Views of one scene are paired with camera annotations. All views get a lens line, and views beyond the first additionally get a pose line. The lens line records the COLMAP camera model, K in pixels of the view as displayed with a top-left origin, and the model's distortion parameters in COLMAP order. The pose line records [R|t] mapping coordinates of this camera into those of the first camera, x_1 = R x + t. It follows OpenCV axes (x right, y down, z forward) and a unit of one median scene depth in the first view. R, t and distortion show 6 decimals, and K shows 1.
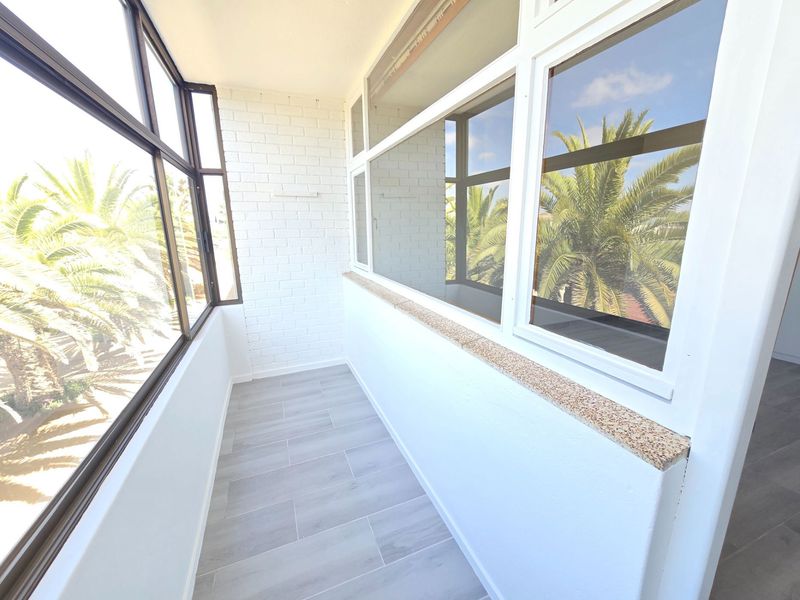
lens RADIAL K [[327.9, 0, 399.3], [0, 327.9, 302.1], [0, 0, 1]] dist [-0.001502, 0.000308]
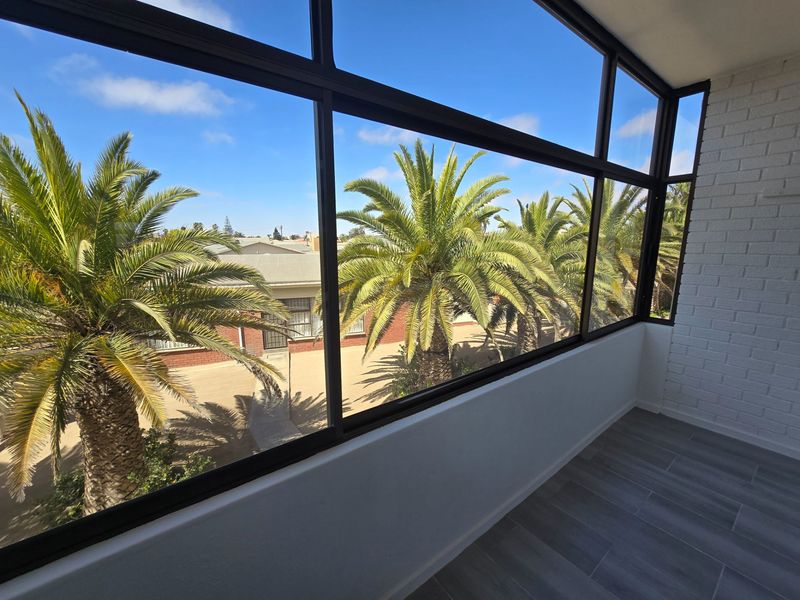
lens RADIAL K [[327.9, 0, 399.3], [0, 327.9, 302.1], [0, 0, 1]] dist [-0.001502, 0.000308]
pose [[0.262553, 0.191502, -0.945724, 0.162638], [-0.222346, 0.965740, 0.133827, -0.012942], [0.938951, 0.175141, 0.296137, 0.055532]]
